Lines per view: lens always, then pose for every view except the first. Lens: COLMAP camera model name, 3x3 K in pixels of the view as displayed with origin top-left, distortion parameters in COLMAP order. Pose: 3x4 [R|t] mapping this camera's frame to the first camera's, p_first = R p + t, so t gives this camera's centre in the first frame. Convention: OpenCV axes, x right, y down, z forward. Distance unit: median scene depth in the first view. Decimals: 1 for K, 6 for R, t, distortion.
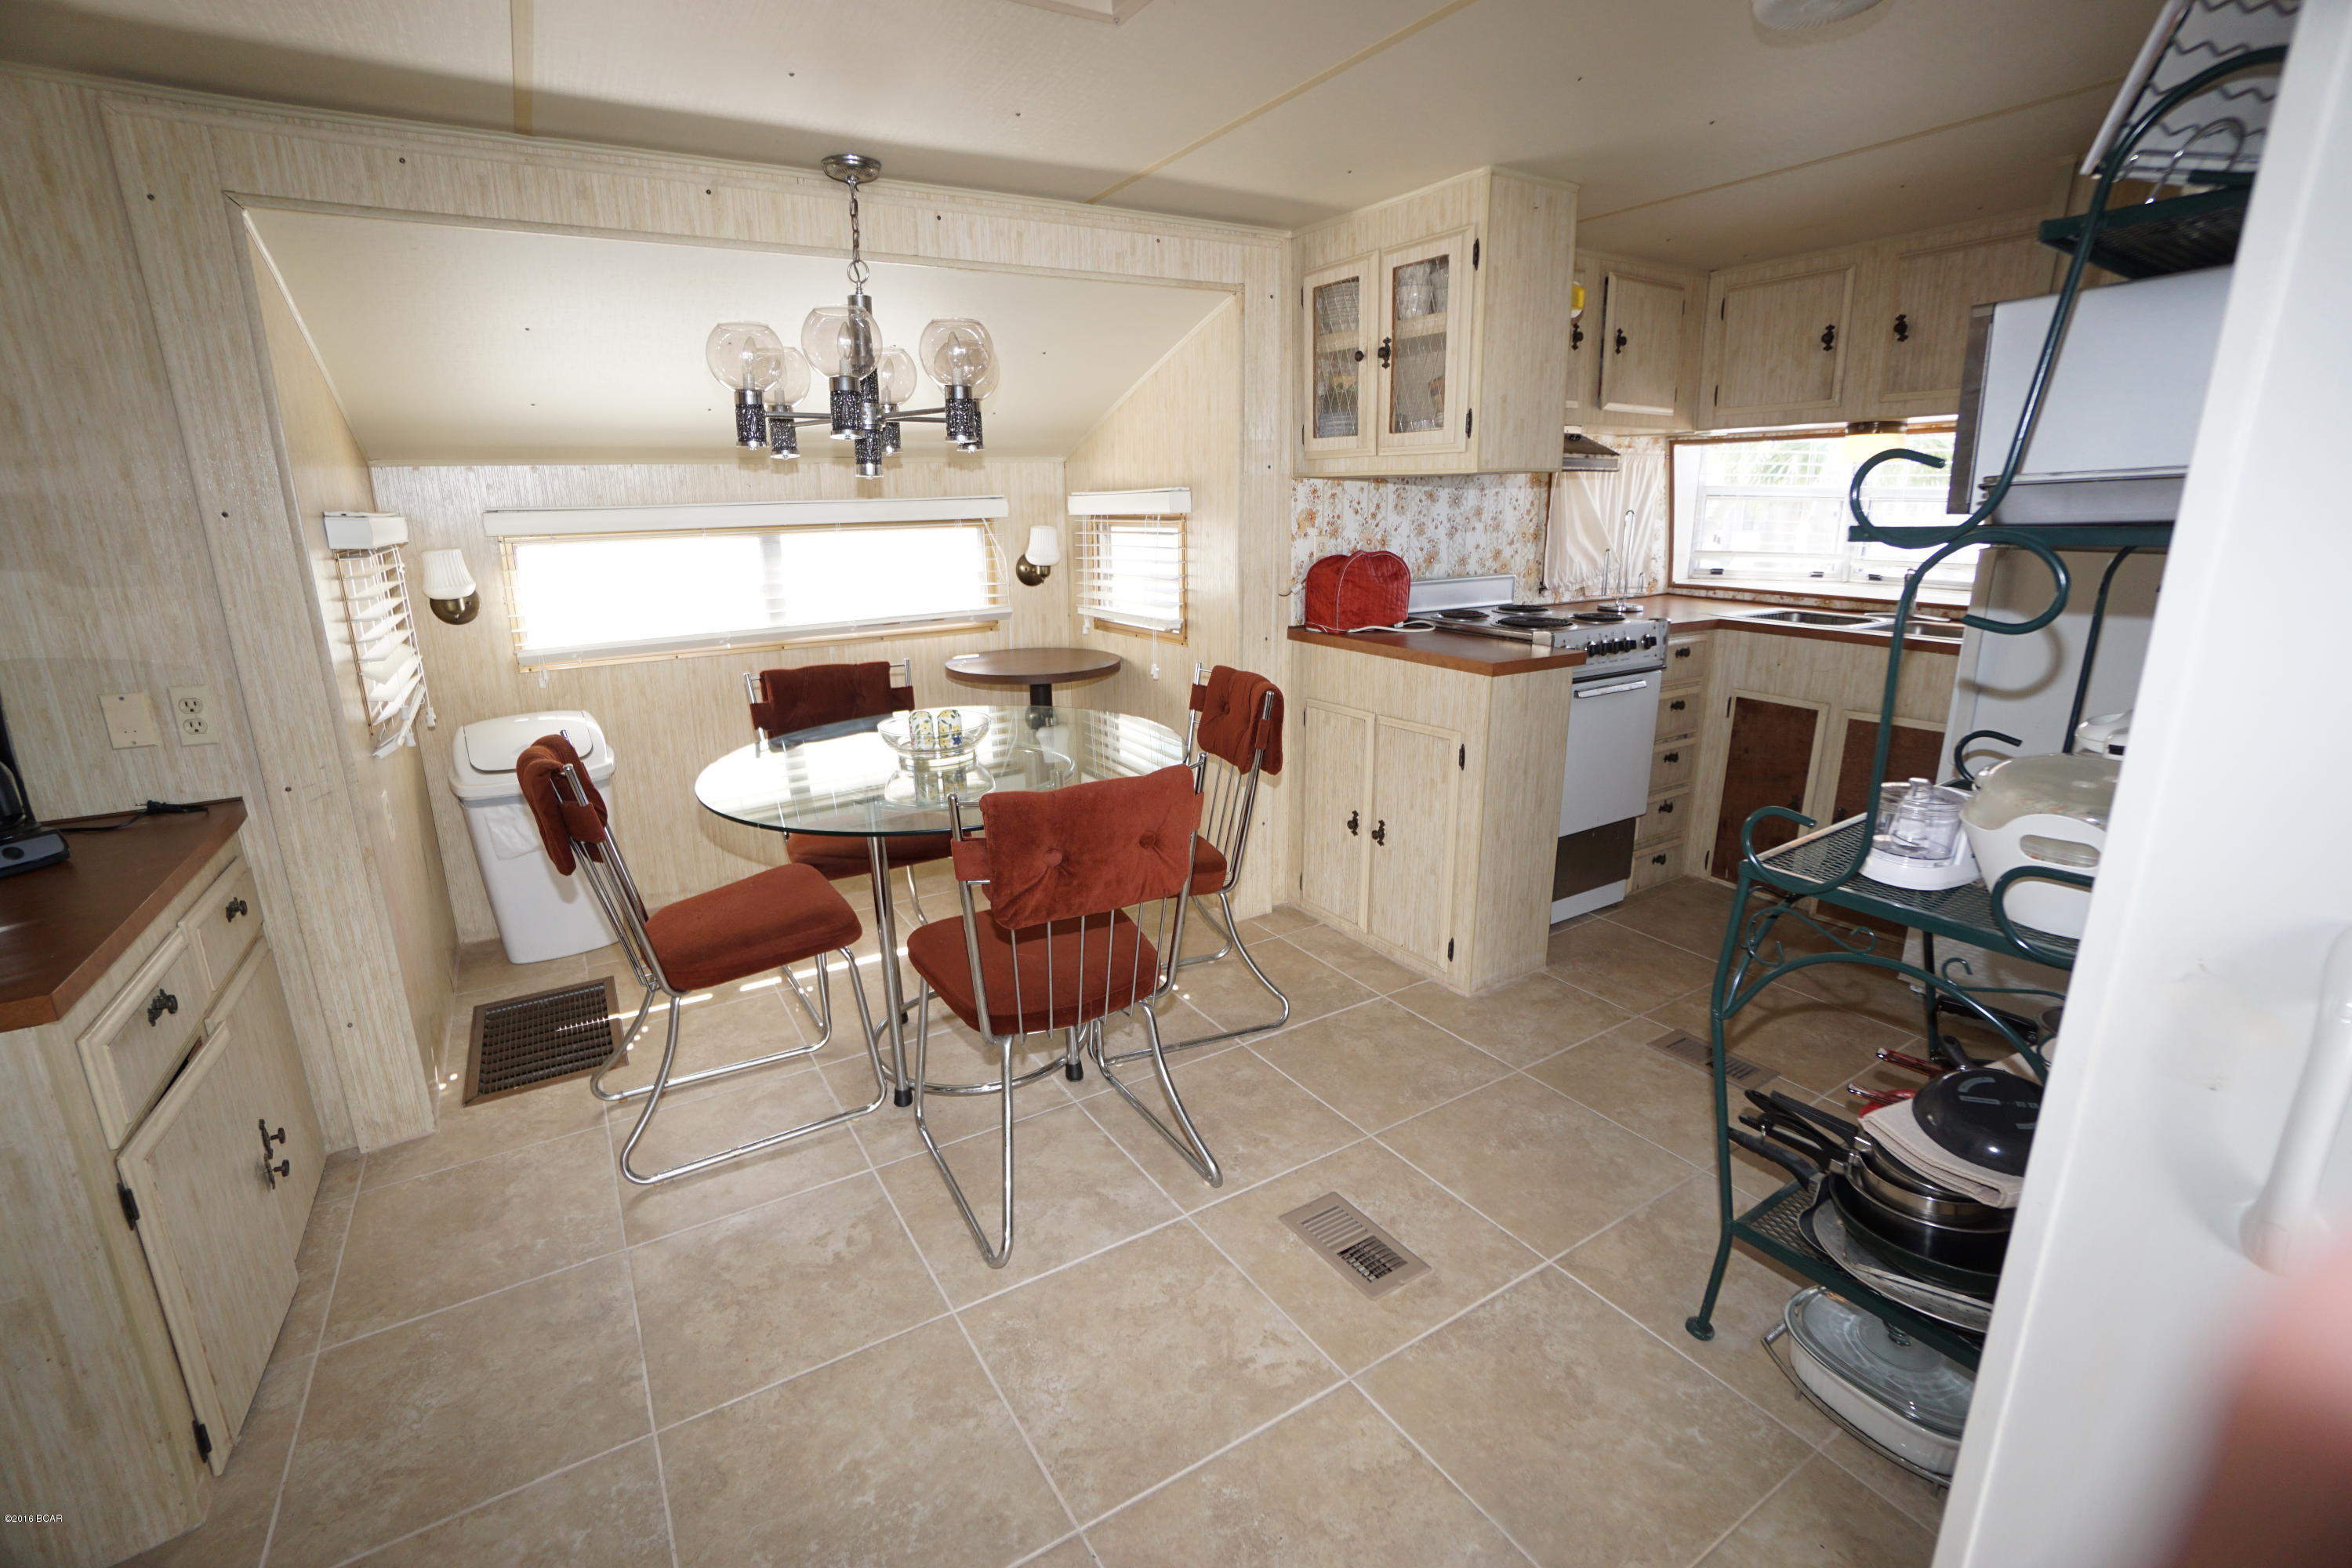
lens RADIAL K [[1022.2, 0, 1168.4], [0, 1022.2, 775.2], [0, 0, 1]] dist [-0.053520, 0.003383]
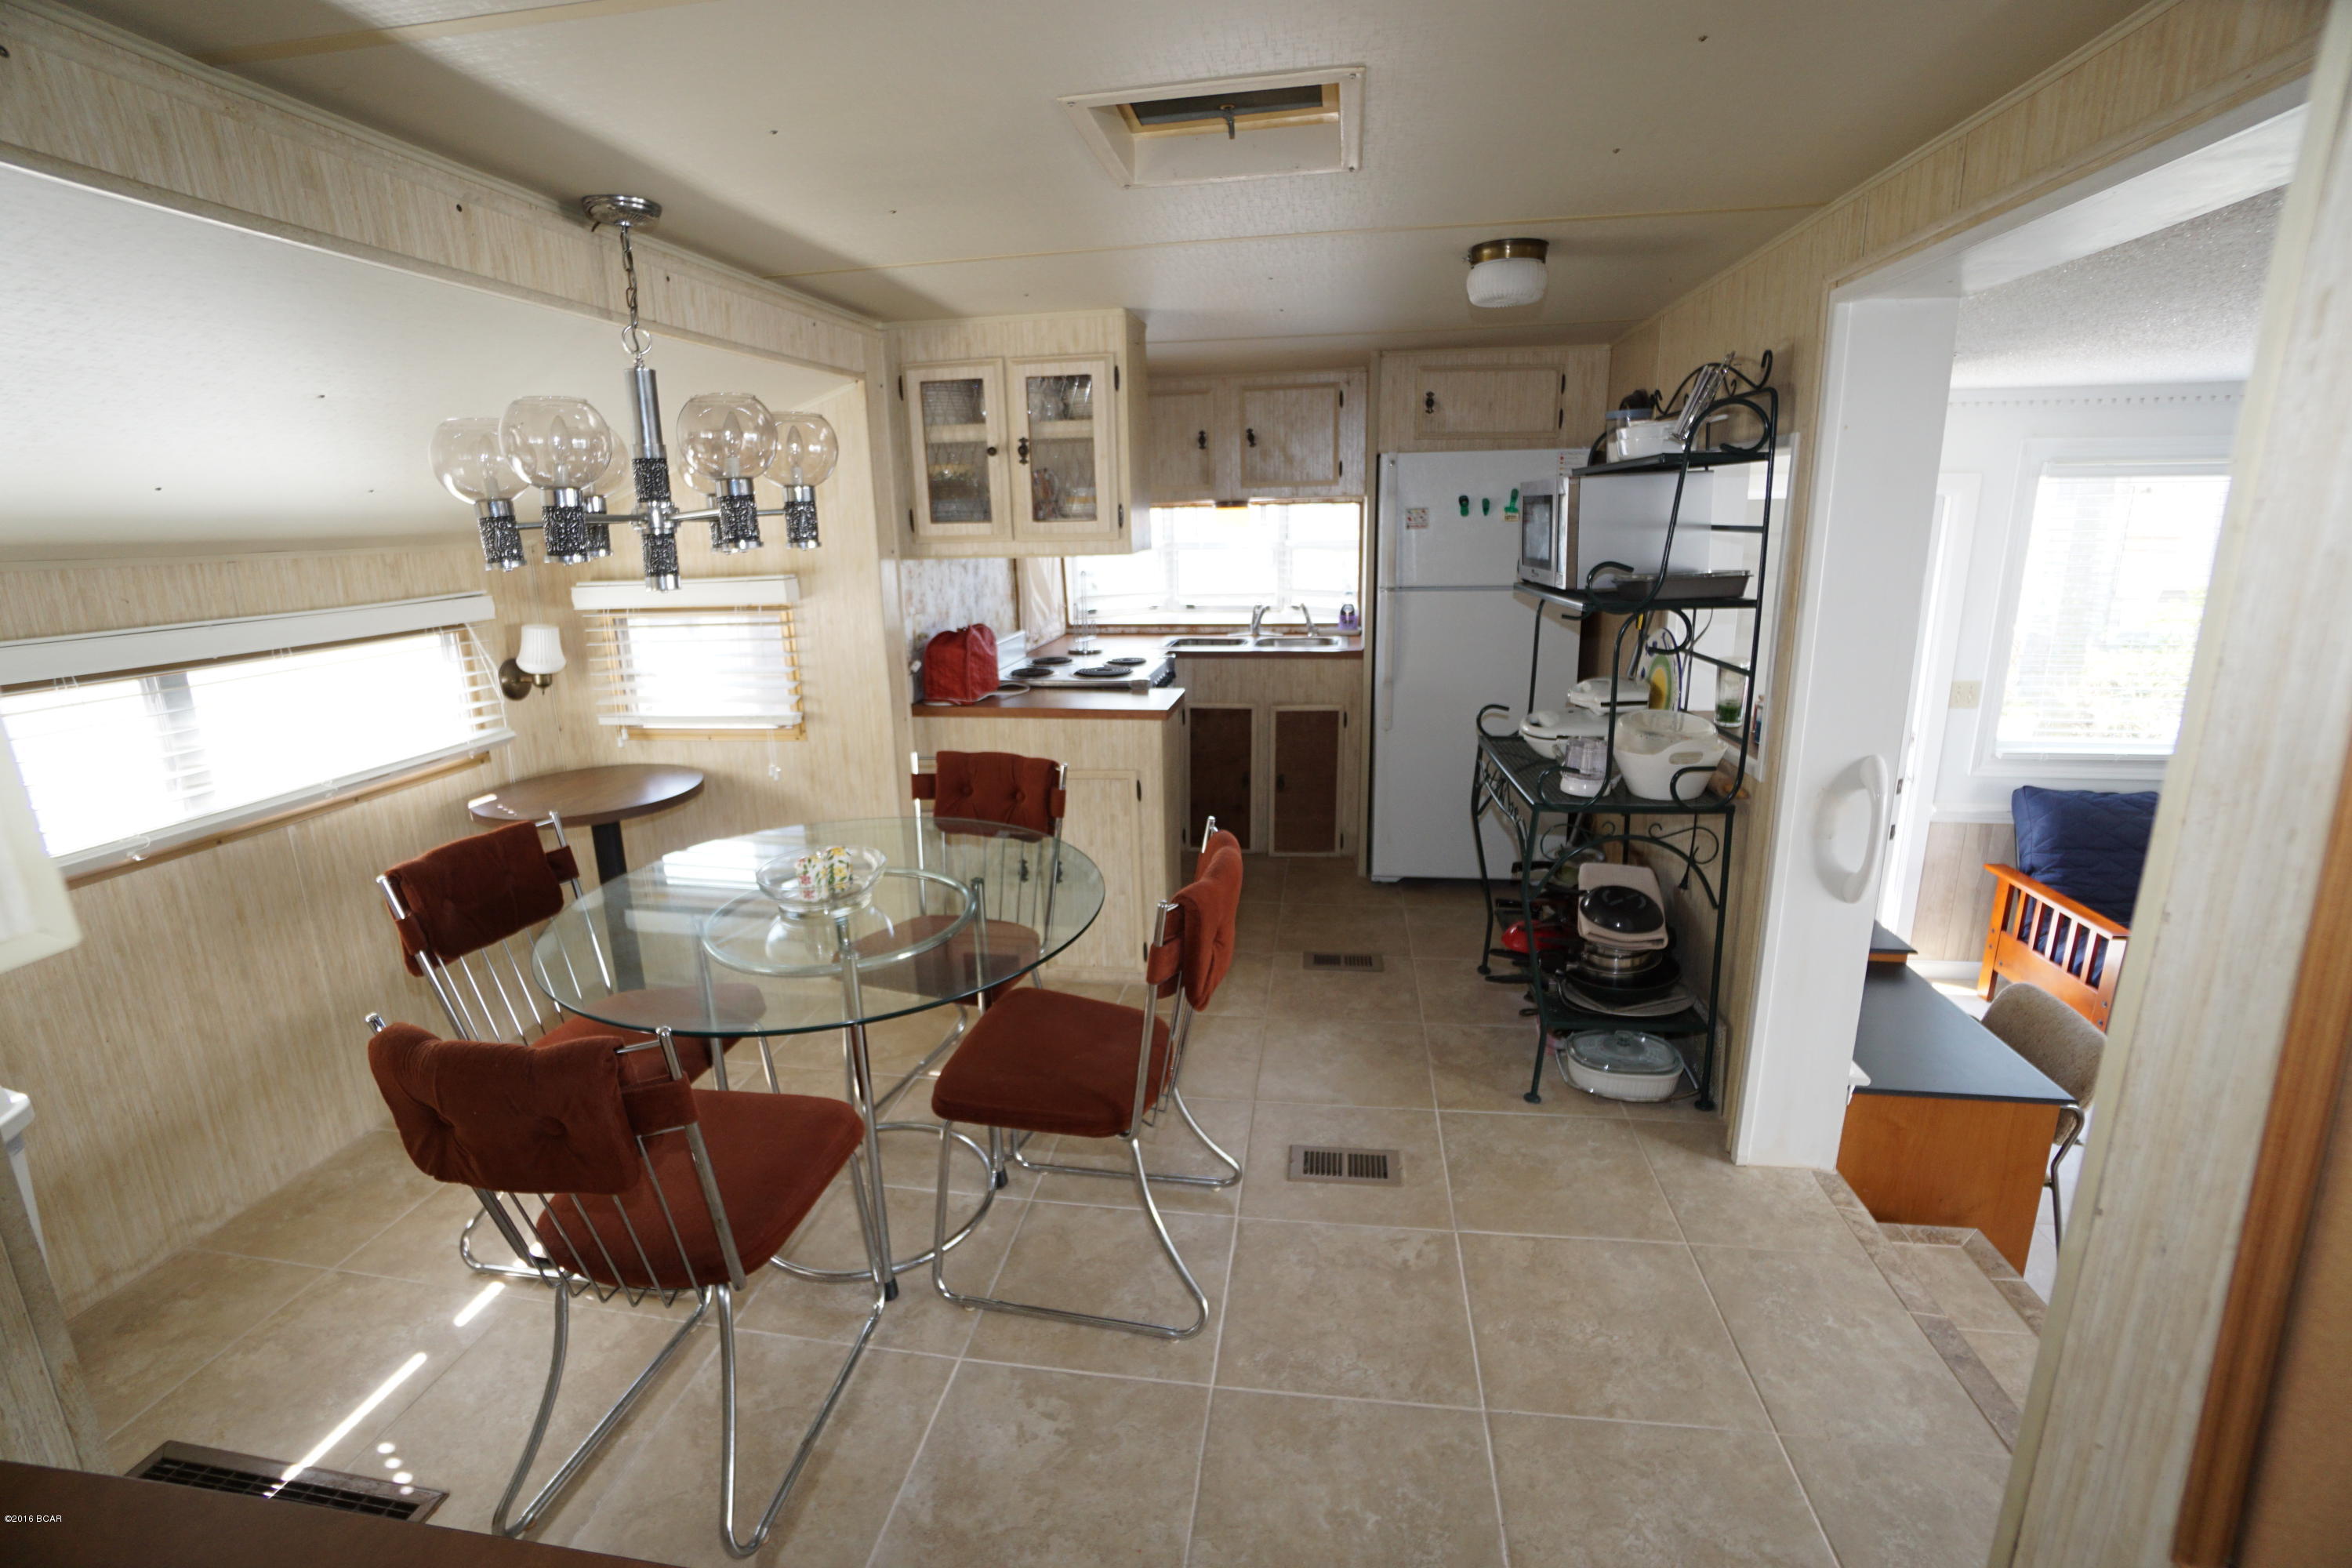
lens RADIAL K [[1022.2, 0, 1152.1], [0, 1022.2, 782.6], [0, 0, 1]] dist [-0.053520, 0.003383]
pose [[0.659118, -0.191951, 0.727130, -0.573734], [0.210592, 0.975305, 0.066571, -0.104031], [-0.721951, 0.109250, 0.683265, 0.168680]]
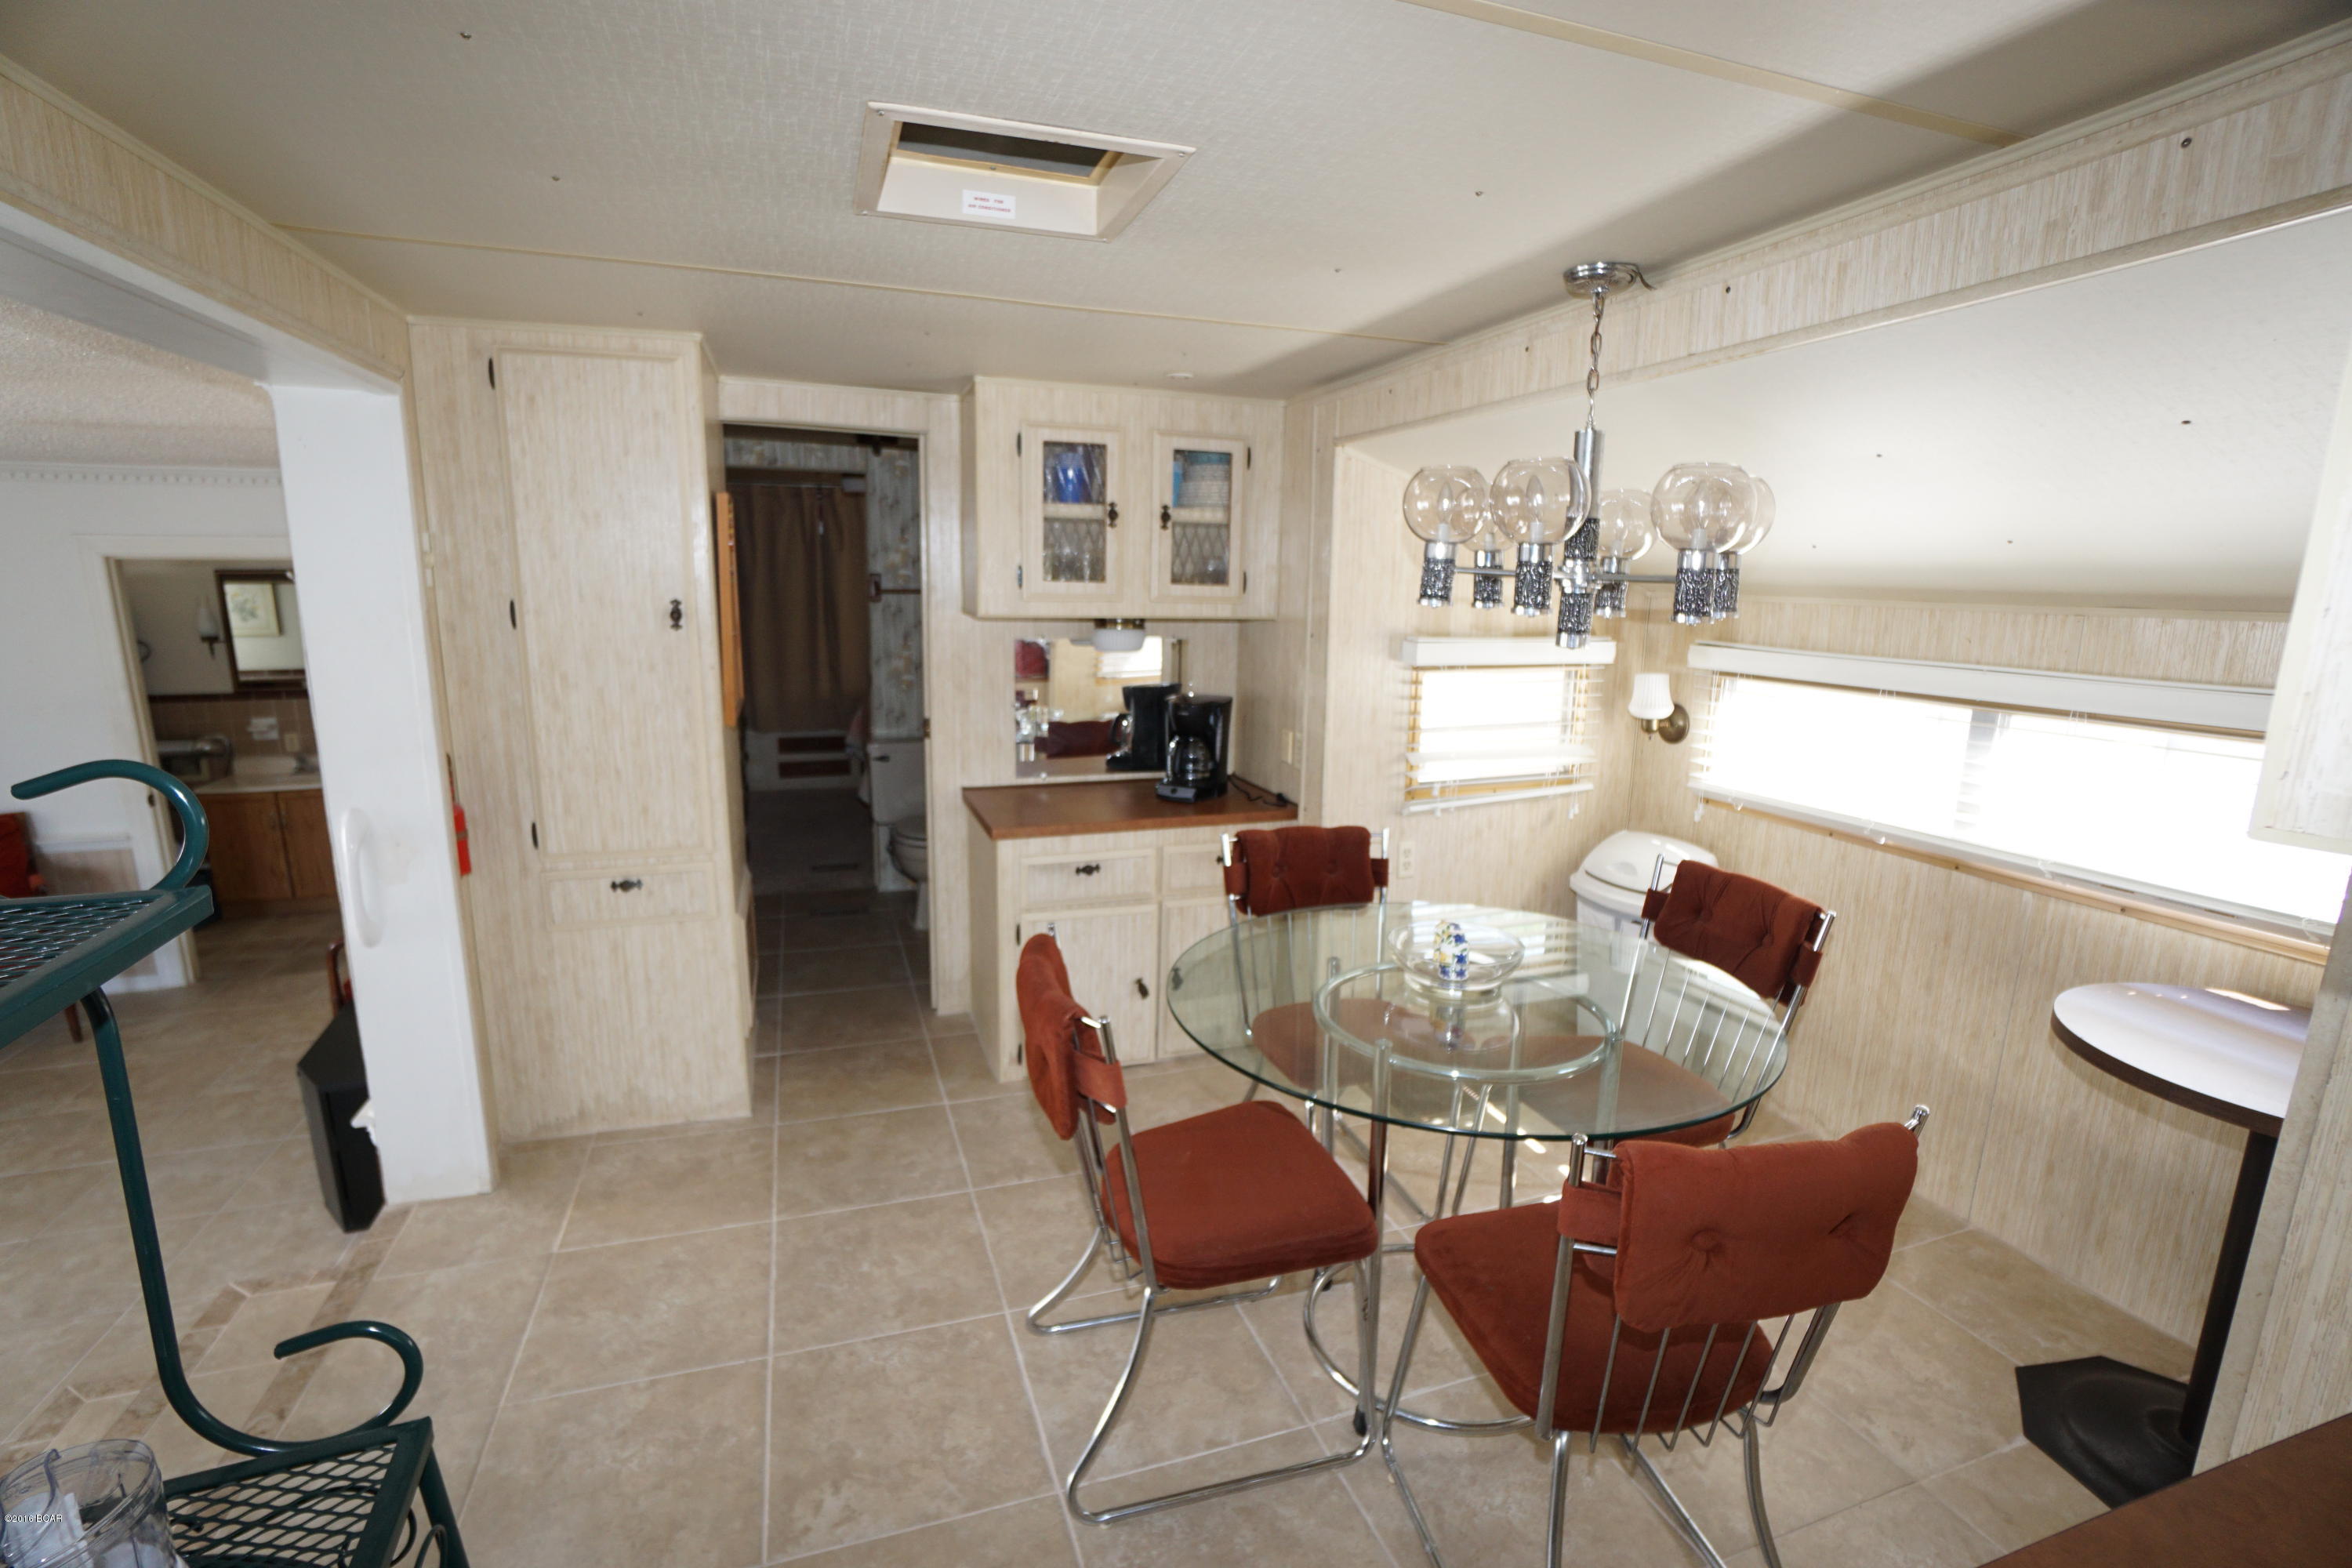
lens RADIAL K [[1022.2, 0, 1166.4], [0, 1022.2, 794.9], [0, 0, 1]] dist [-0.053520, 0.003383]
pose [[-0.214182, 0.211111, -0.953708, 0.507182], [-0.263720, 0.927610, 0.264560, -0.278445], [0.940520, 0.308176, -0.143004, 0.748607]]
